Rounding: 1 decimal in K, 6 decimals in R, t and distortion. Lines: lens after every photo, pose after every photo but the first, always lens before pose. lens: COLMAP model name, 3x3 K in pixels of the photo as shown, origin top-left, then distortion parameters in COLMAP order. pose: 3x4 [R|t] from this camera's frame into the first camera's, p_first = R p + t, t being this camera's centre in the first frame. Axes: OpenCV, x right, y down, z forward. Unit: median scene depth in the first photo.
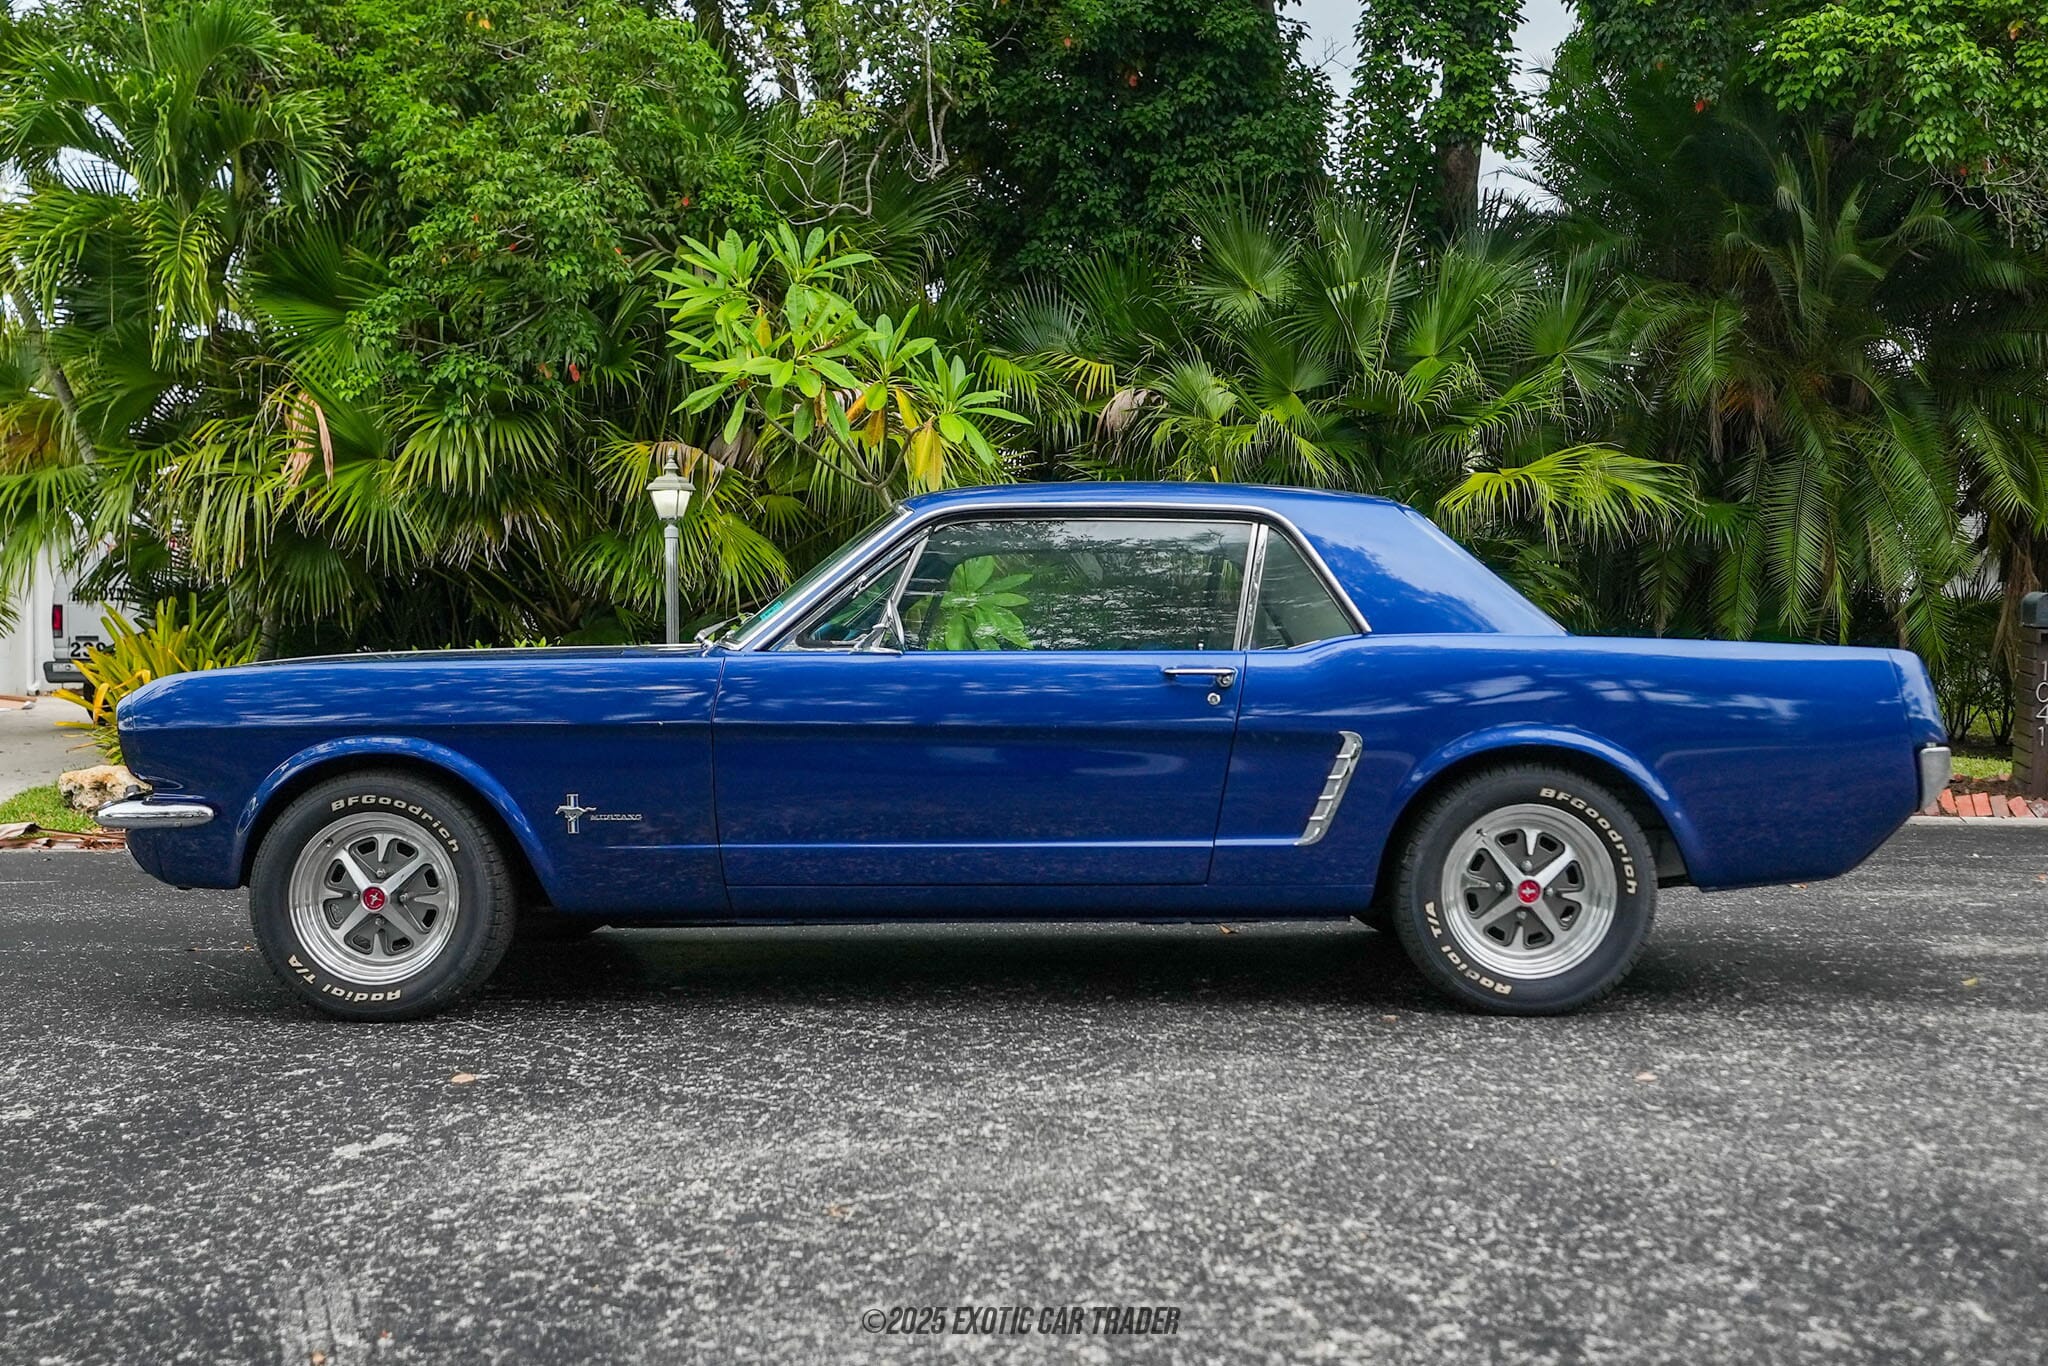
lens RADIAL K [[1983.8, 0, 1051.7], [0, 1983.8, 658.4], [0, 0, 1]] dist [0.011778, 0.032941]
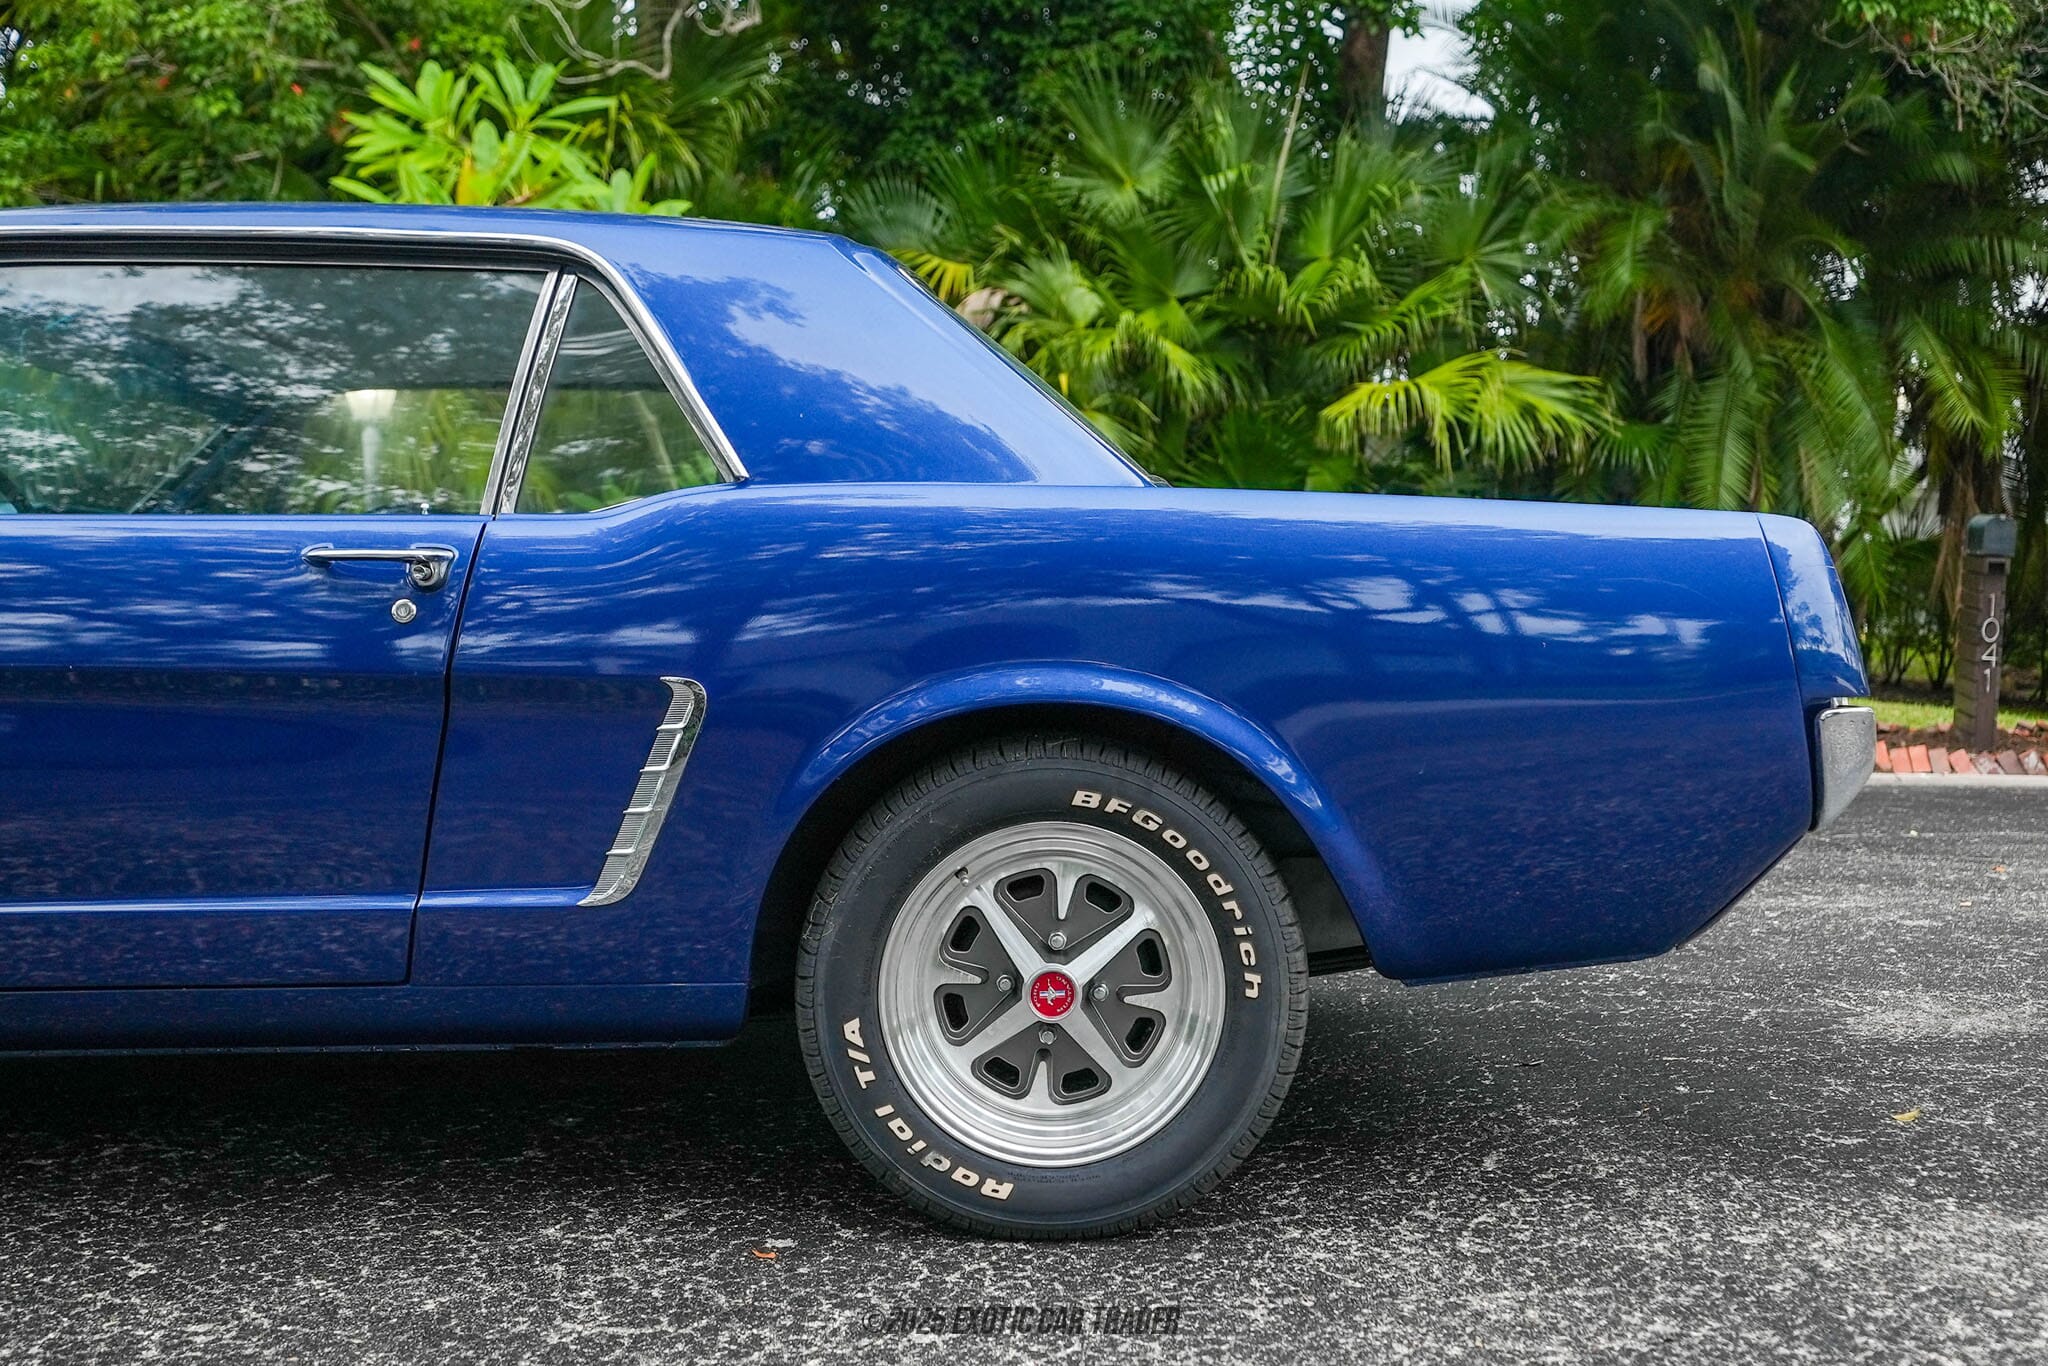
lens RADIAL K [[1922.6, 0, 1108.6], [0, 1922.6, 651.1], [0, 0, 1]] dist [-0.012052, 0.082769]
pose [[0.999247, 0.000071, 0.038798, 0.083273], [-0.001004, 0.999711, 0.024034, 0.006619], [-0.038785, -0.024055, 0.998958, 0.182060]]
